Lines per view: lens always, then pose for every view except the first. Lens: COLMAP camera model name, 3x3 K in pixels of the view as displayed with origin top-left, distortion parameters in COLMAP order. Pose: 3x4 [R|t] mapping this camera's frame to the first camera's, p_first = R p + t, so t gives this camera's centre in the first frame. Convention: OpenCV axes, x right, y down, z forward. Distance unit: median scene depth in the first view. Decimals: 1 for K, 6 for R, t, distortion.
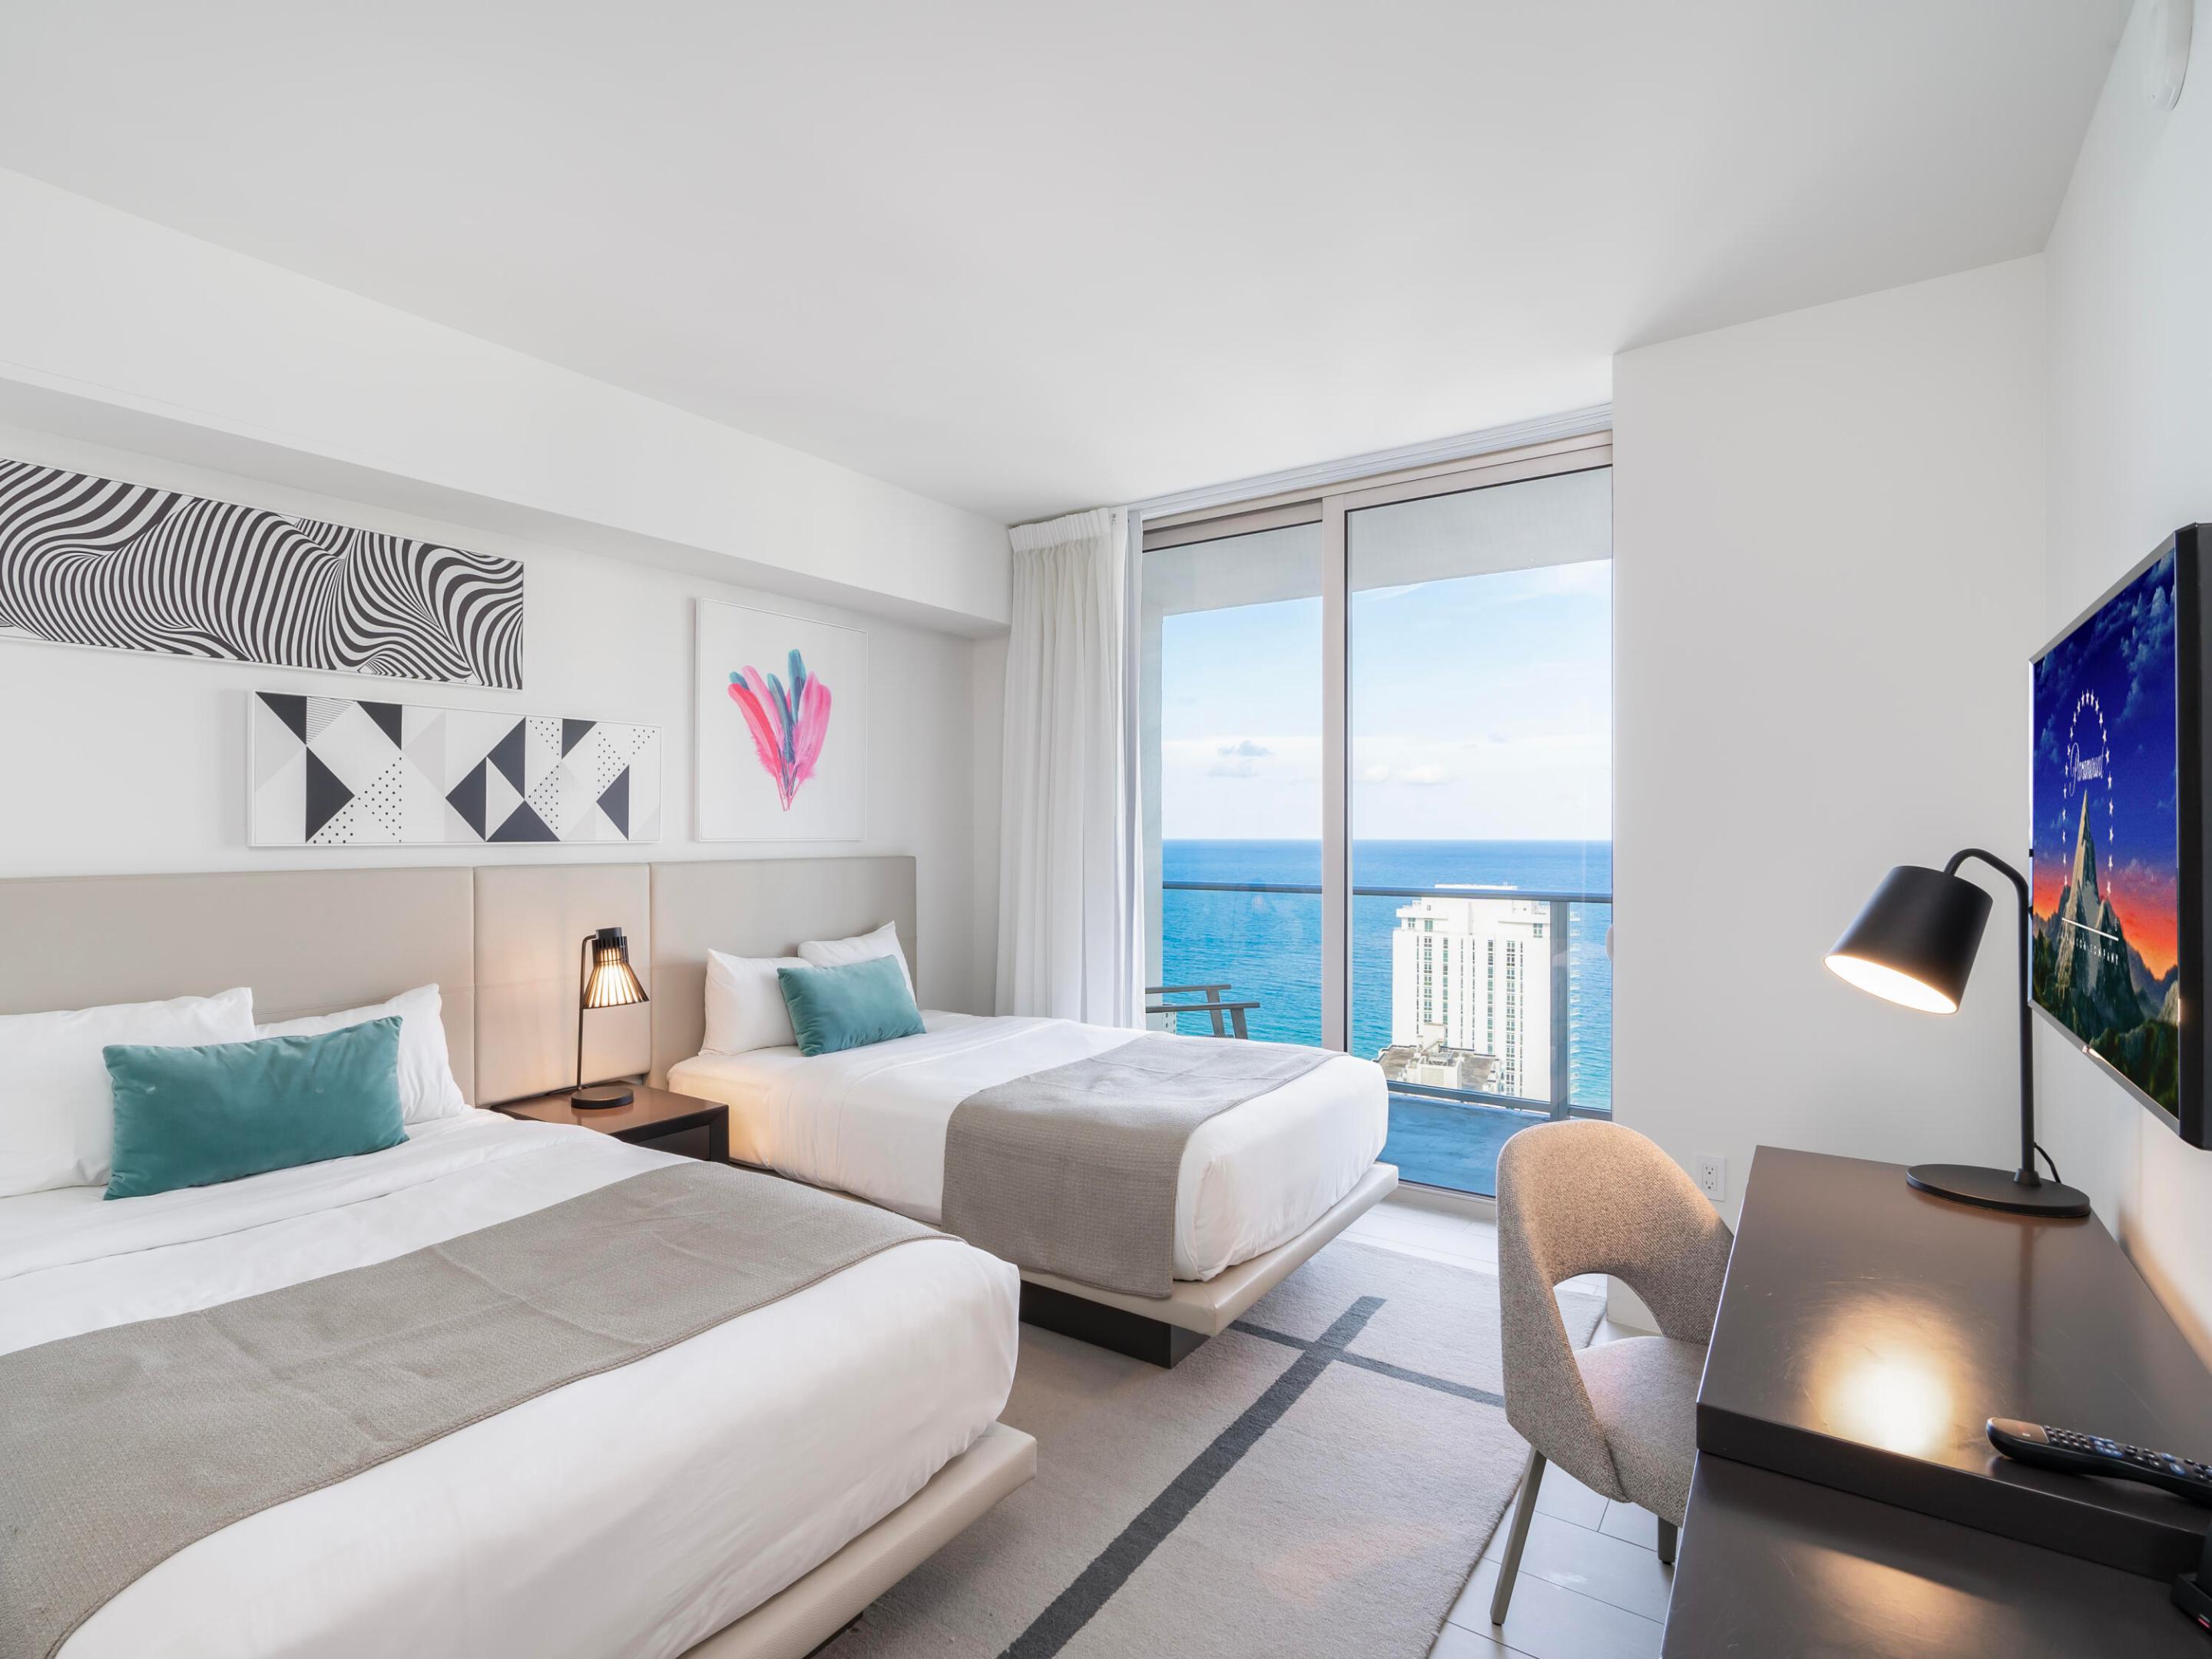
lens RADIAL K [[1148.4, 0, 1106.0], [0, 1148.4, 829.5], [0, 0, 1]] dist [-0.002409, 0.000456]
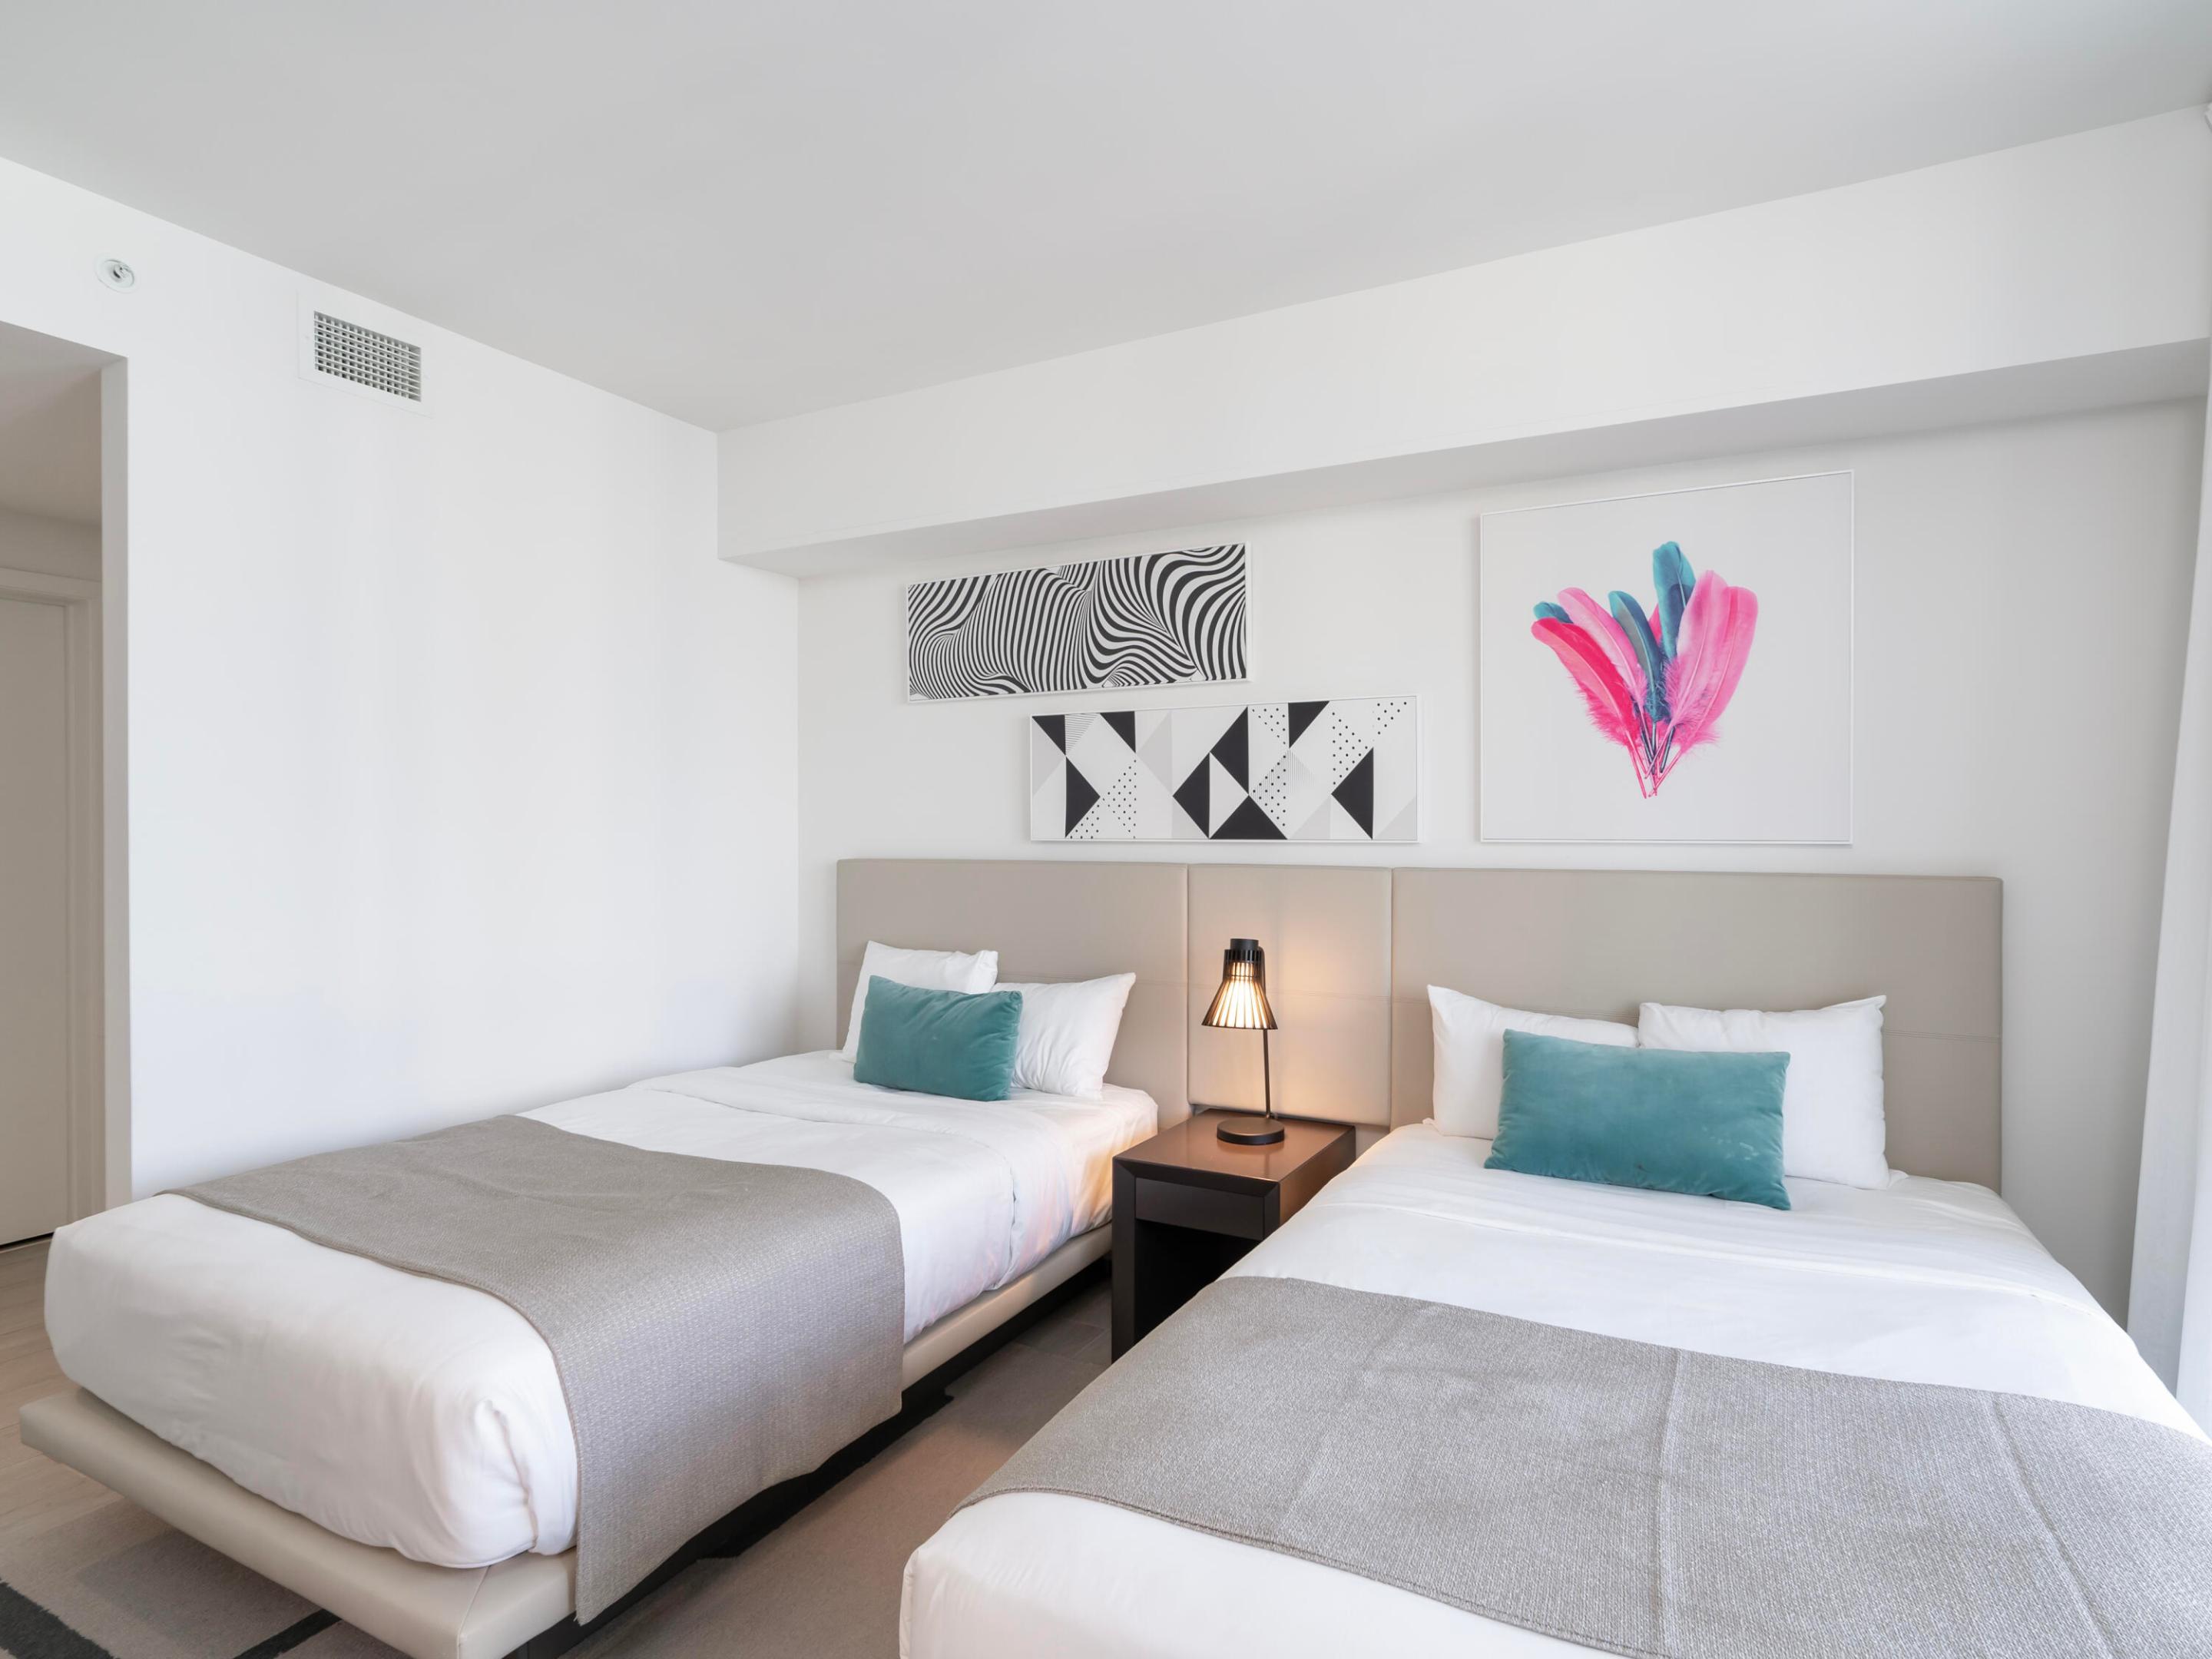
lens RADIAL K [[1148.4, 0, 1106.0], [0, 1148.4, 829.5], [0, 0, 1]] dist [-0.002409, 0.000456]
pose [[0.093212, -0.001132, -0.995646, 0.425293], [-0.000946, 0.999999, -0.001225, 0.003774], [0.995646, 0.001056, 0.093211, 0.807947]]
